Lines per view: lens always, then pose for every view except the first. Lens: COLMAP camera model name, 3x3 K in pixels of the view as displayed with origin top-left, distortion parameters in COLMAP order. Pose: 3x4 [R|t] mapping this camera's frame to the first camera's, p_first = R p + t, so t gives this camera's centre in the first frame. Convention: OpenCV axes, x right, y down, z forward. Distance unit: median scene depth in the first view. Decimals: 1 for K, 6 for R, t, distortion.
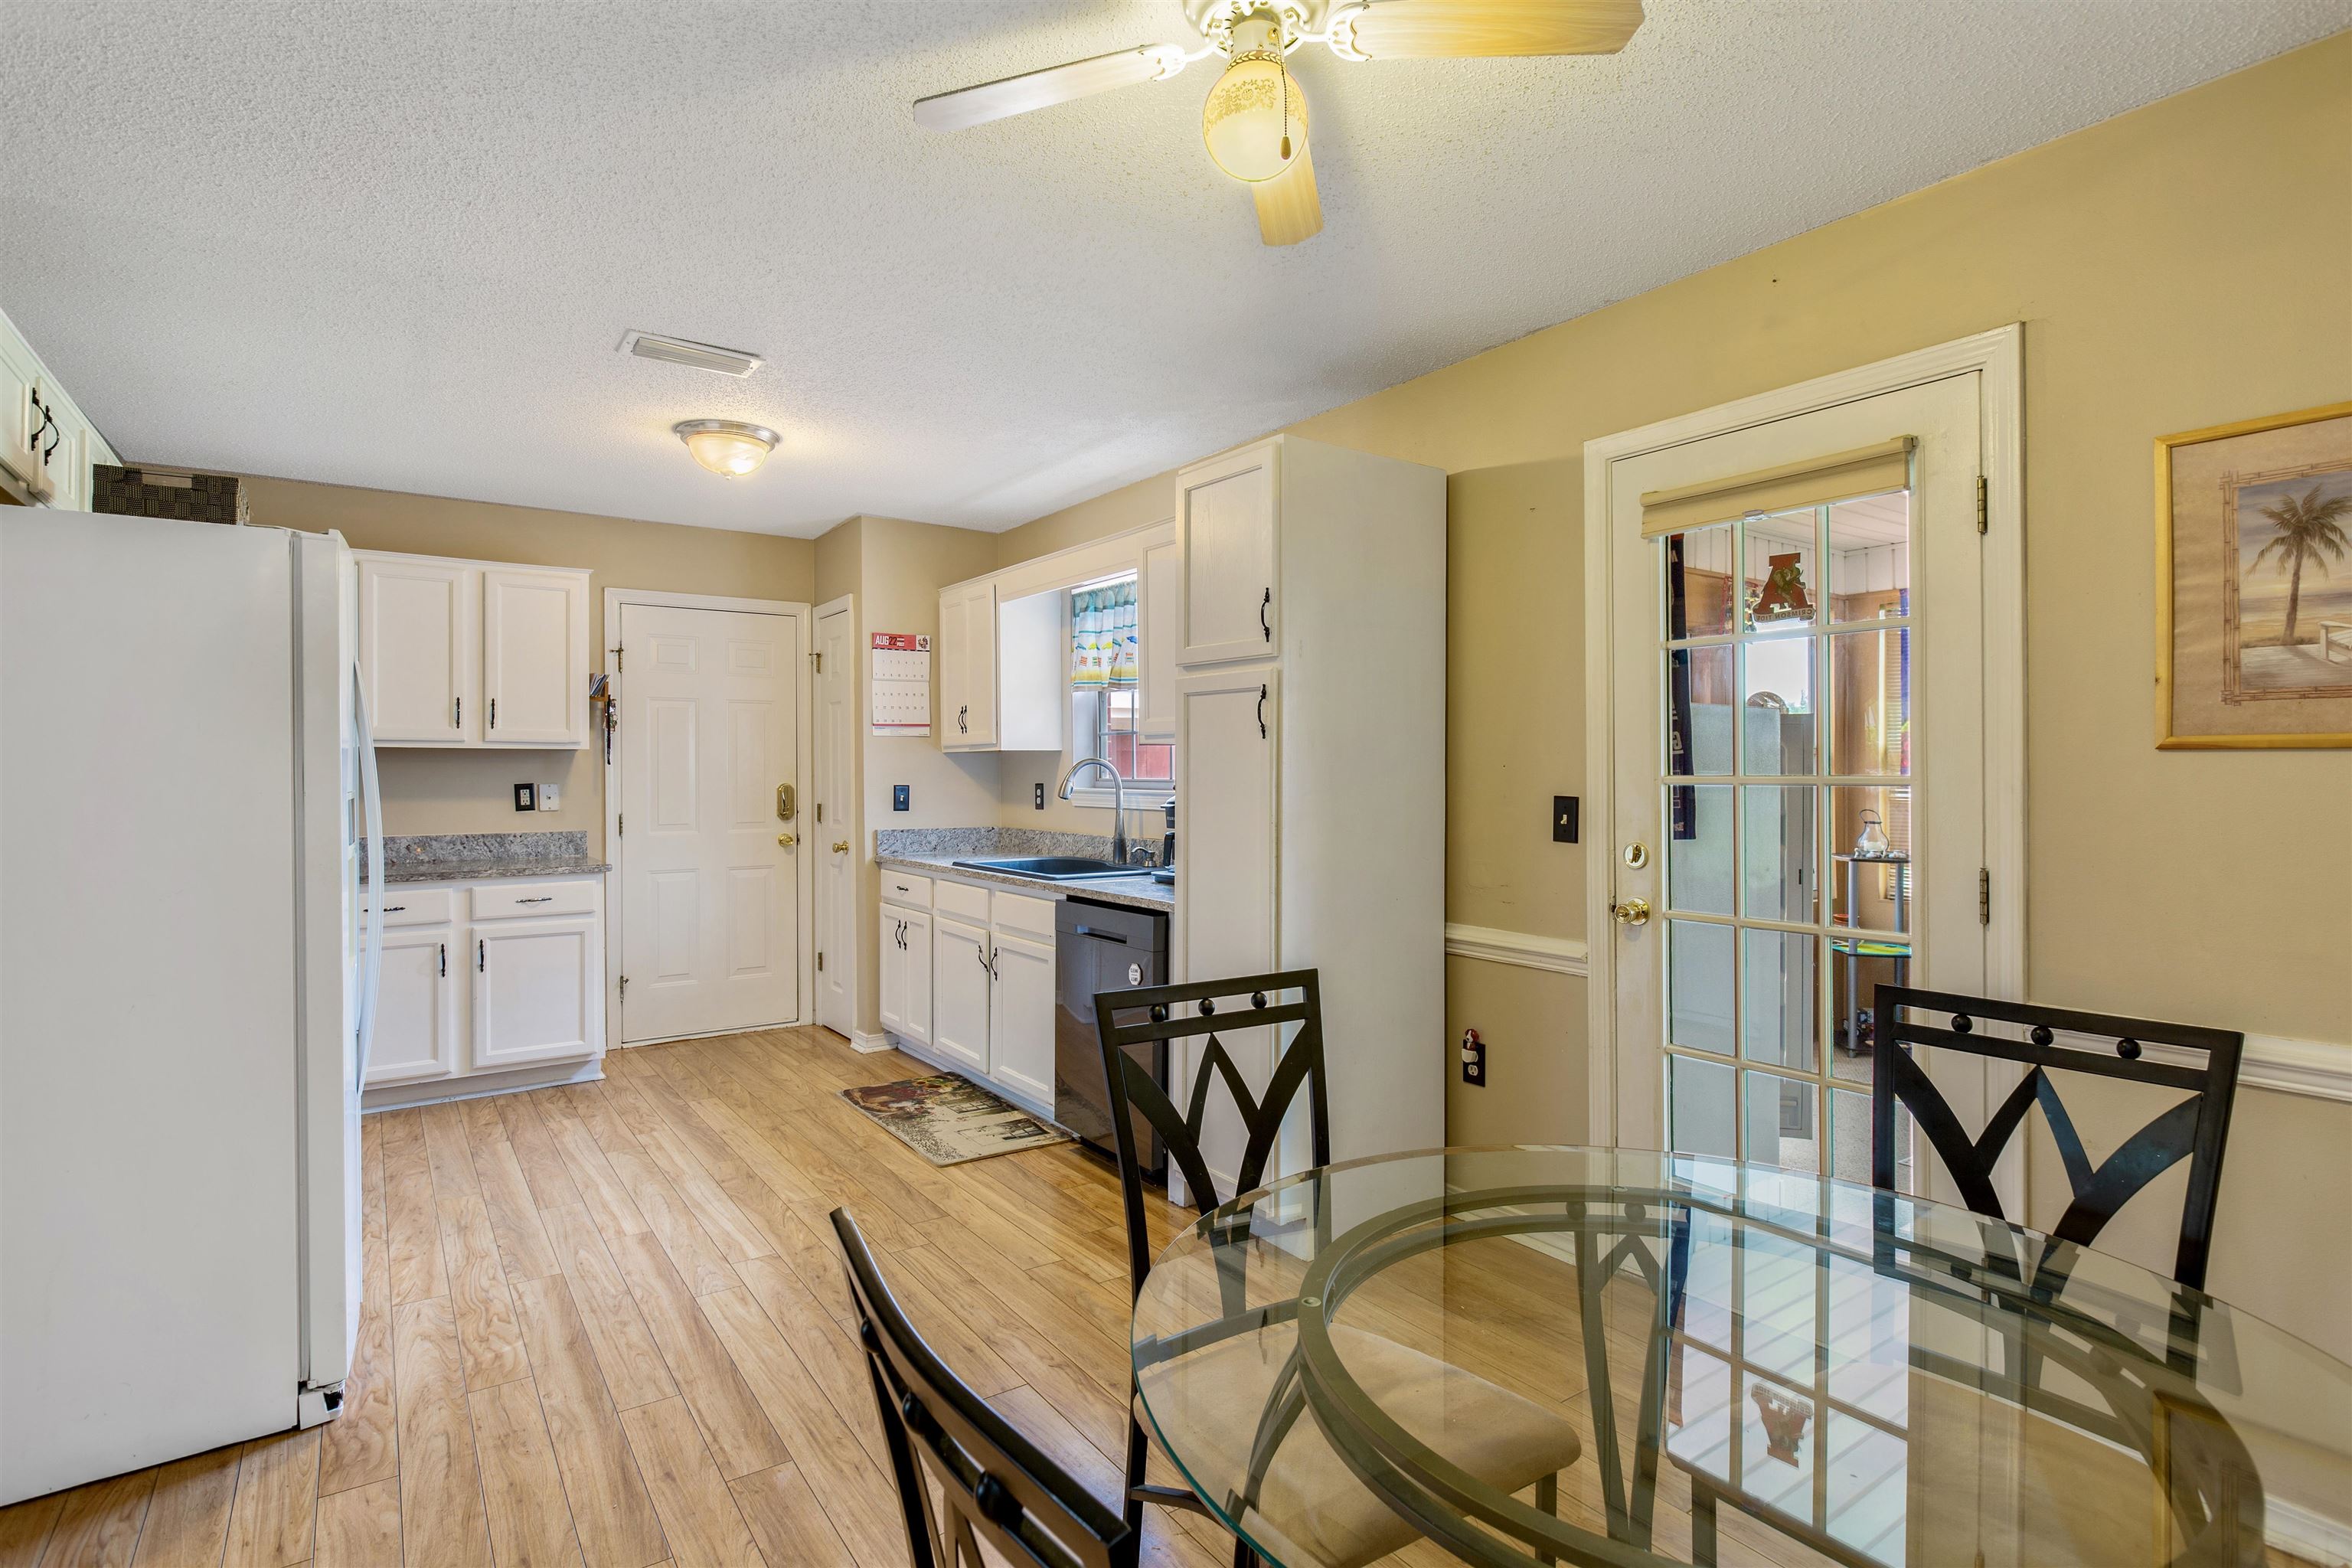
lens RADIAL K [[1165.4, 0, 1172.2], [0, 1165.4, 774.2], [0, 0, 1]] dist [-0.001147, 0.000535]
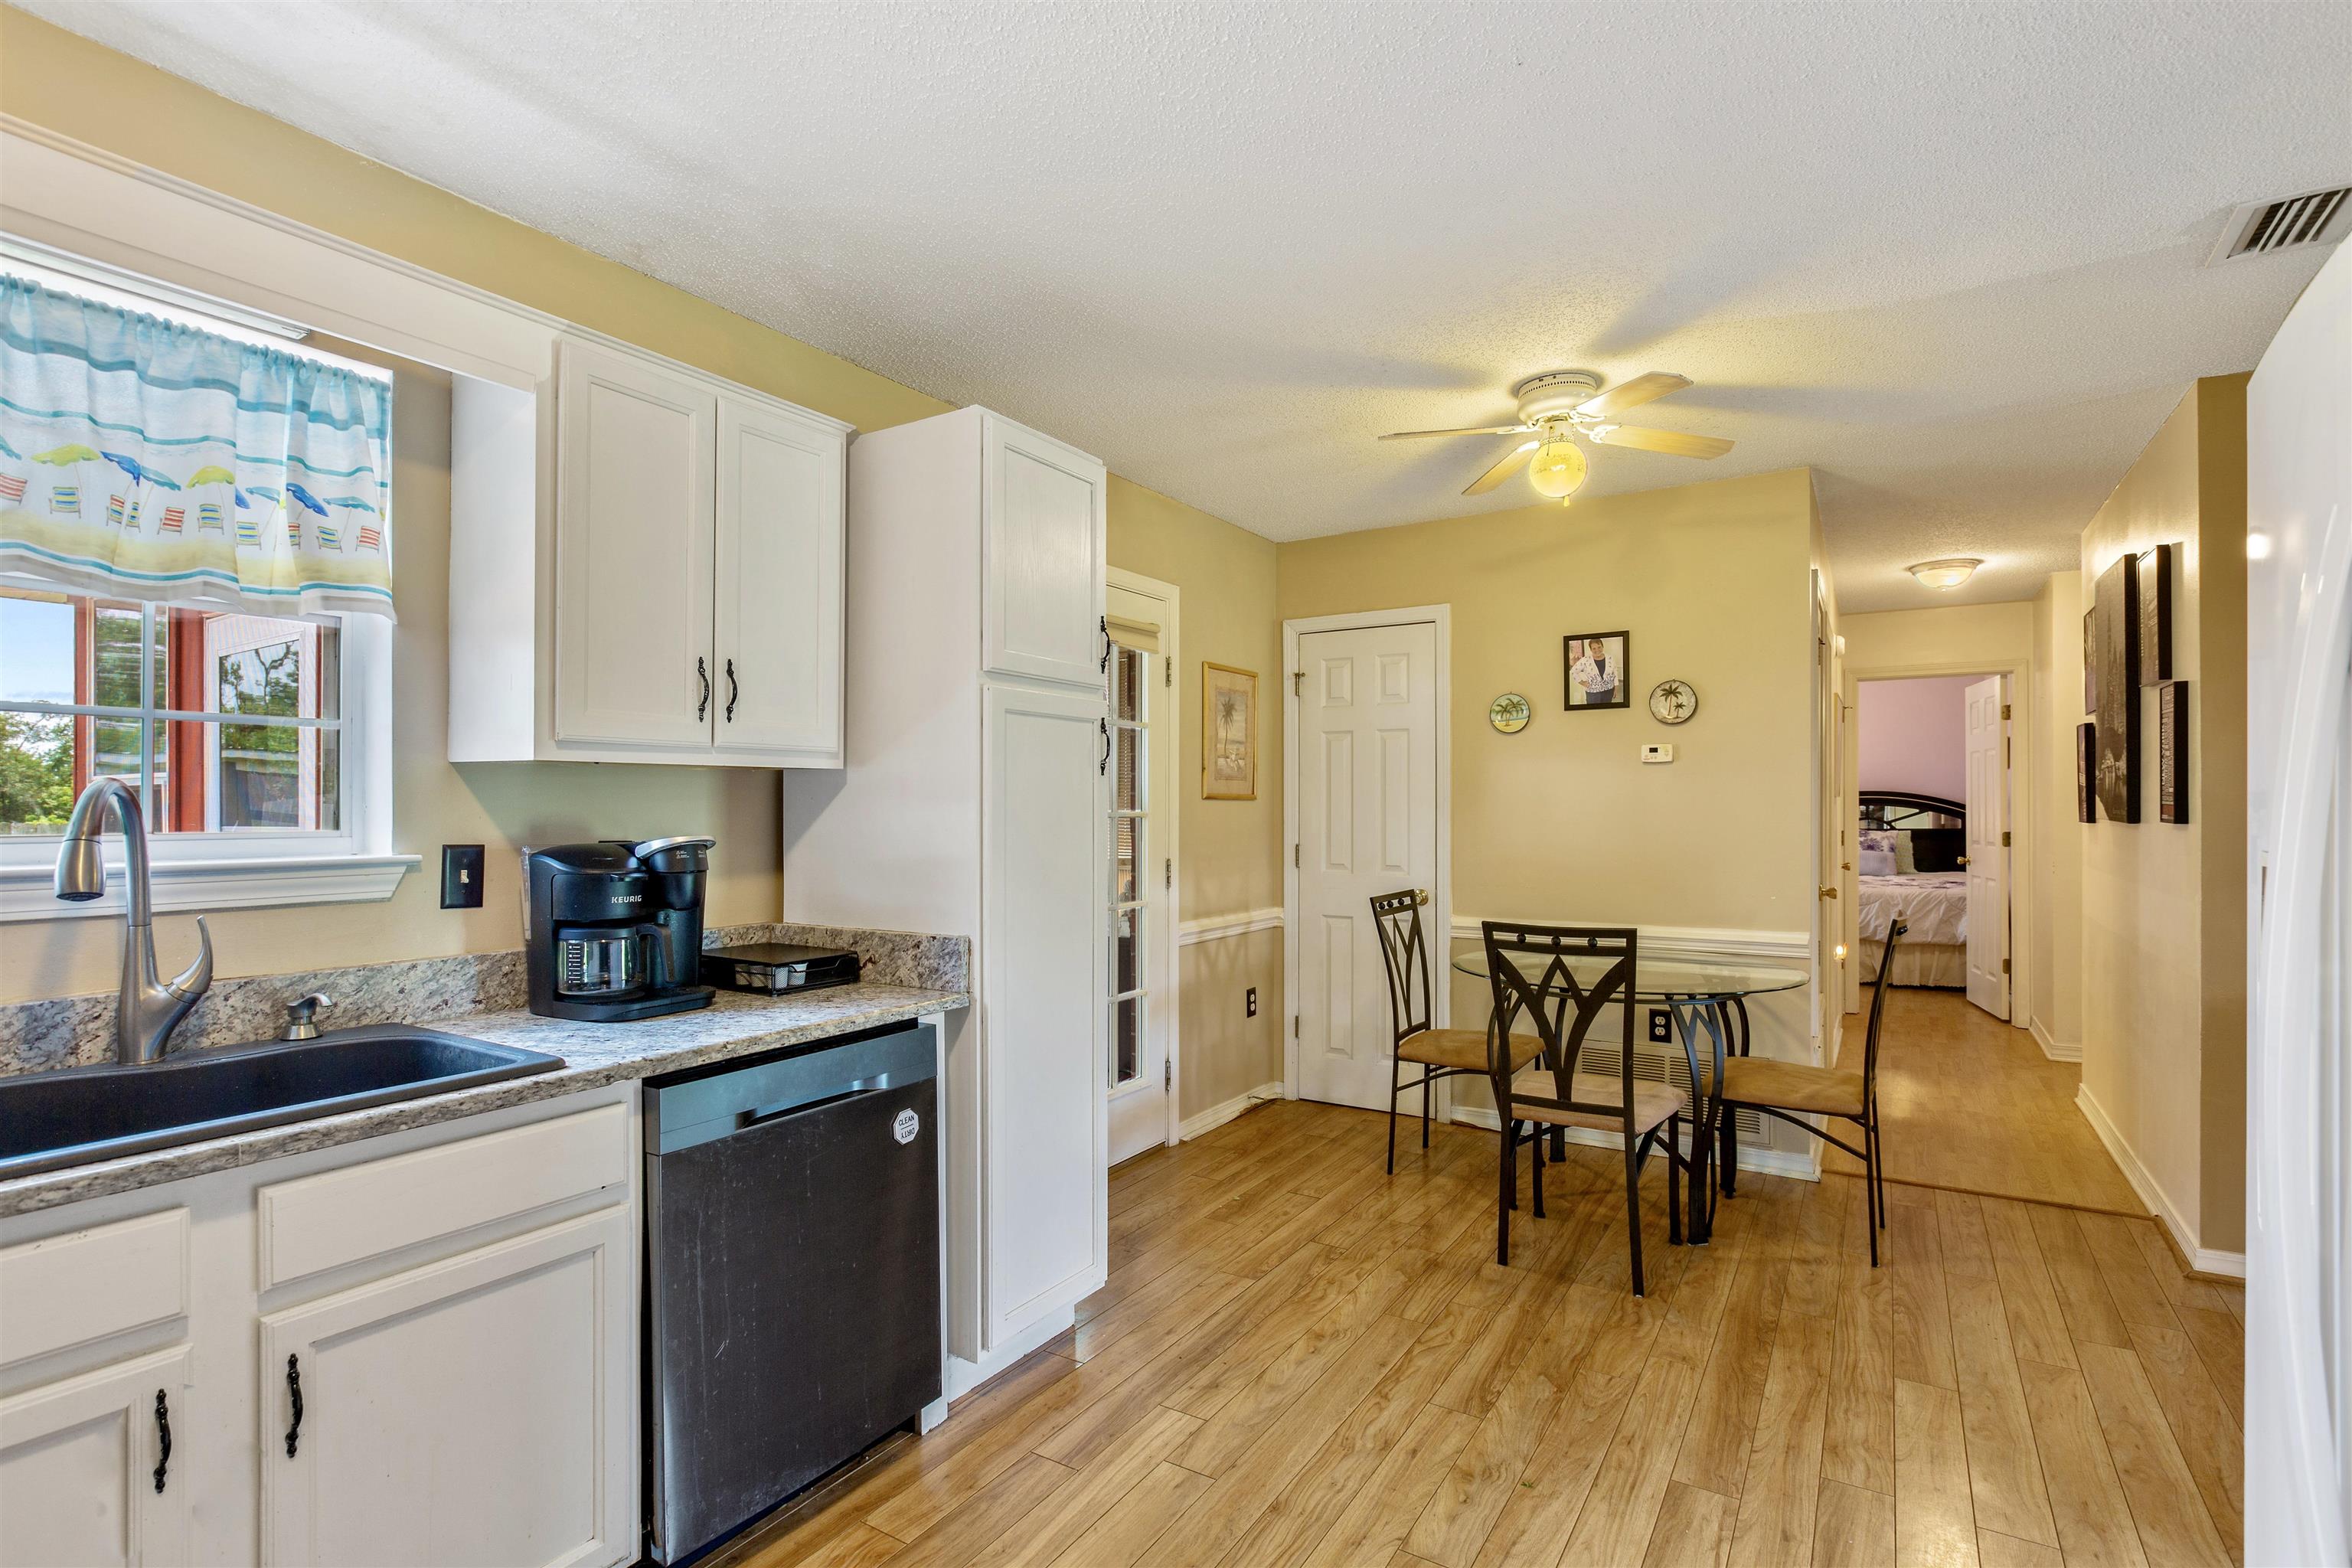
lens RADIAL K [[1122.7, 0, 1171.9], [0, 1122.7, 801.6], [0, 0, 1]] dist [-0.001758, -0.000294]
pose [[-0.385423, 0.005572, 0.922723, -0.542569], [0.005331, 0.999979, -0.003812, -0.004001], [-0.922725, 0.003449, -0.385444, 0.903048]]
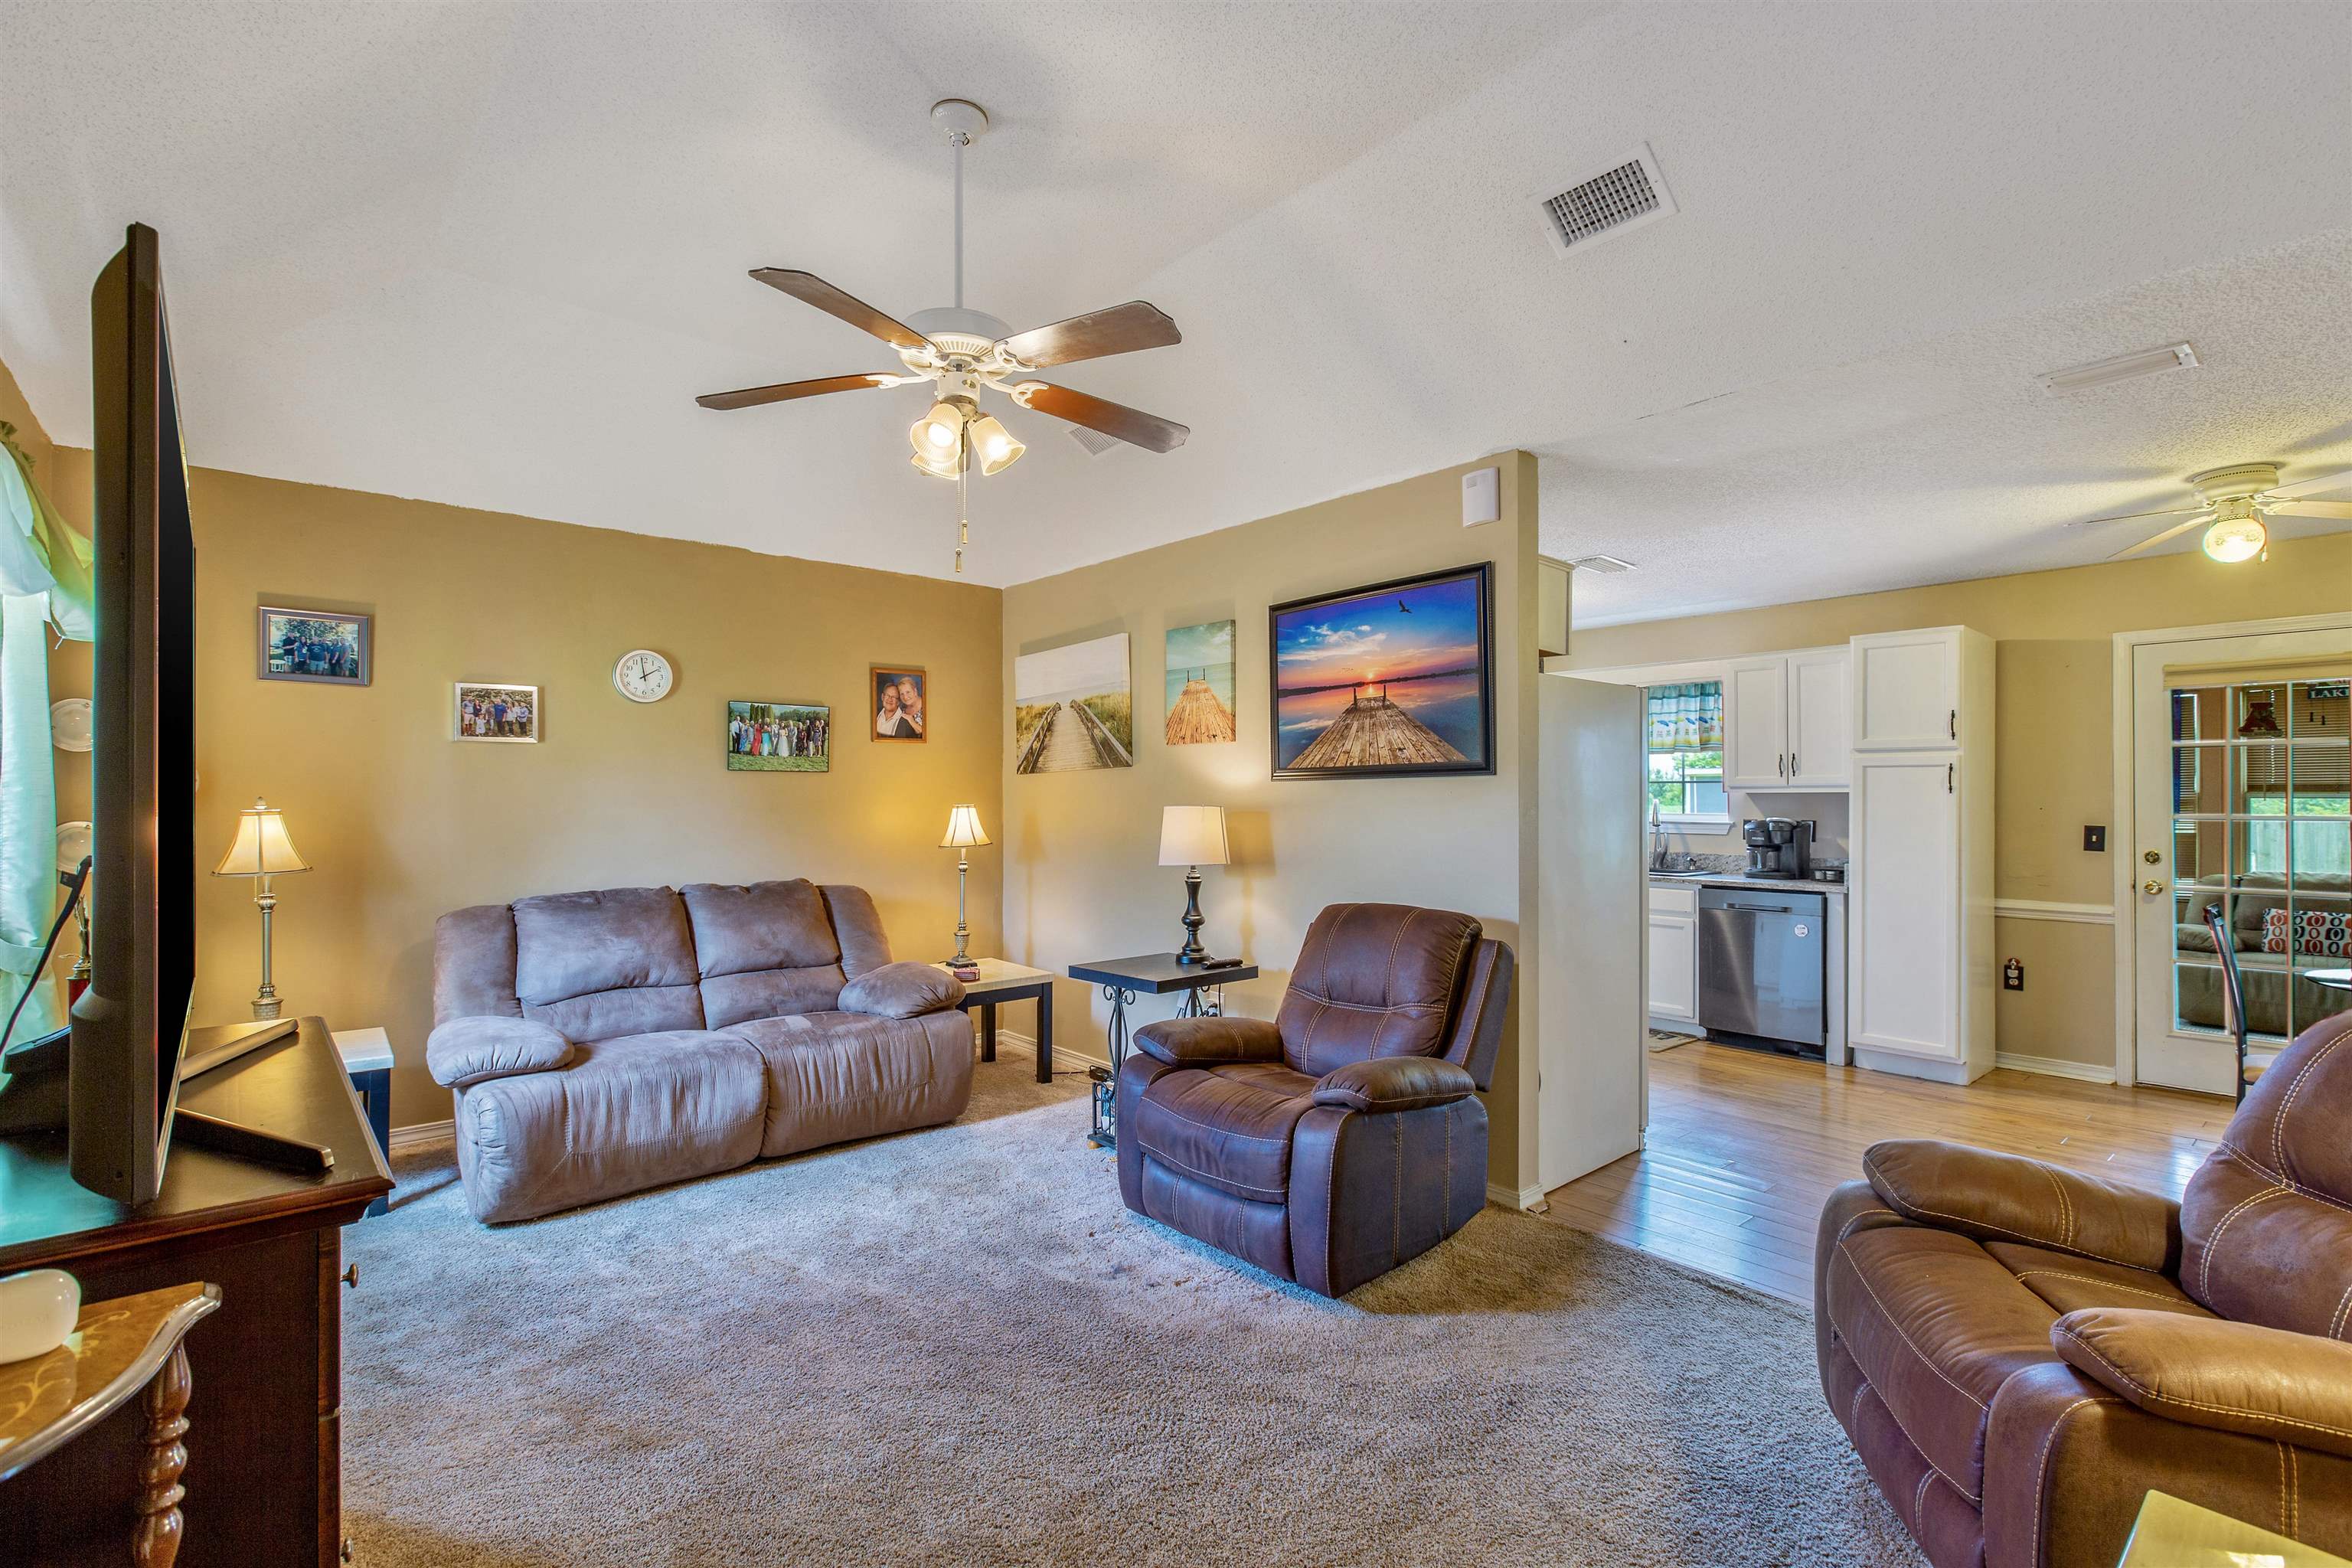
lens RADIAL K [[1062.8, 0, 1172.2], [0, 1062.8, 791.7], [0, 0, 1]] dist [0.002144, 0.000141]
pose [[0.994611, 0.006466, 0.103477, -0.897790], [-0.005281, 0.999917, -0.011718, -0.005073], [-0.103544, 0.011108, 0.994563, -0.357425]]
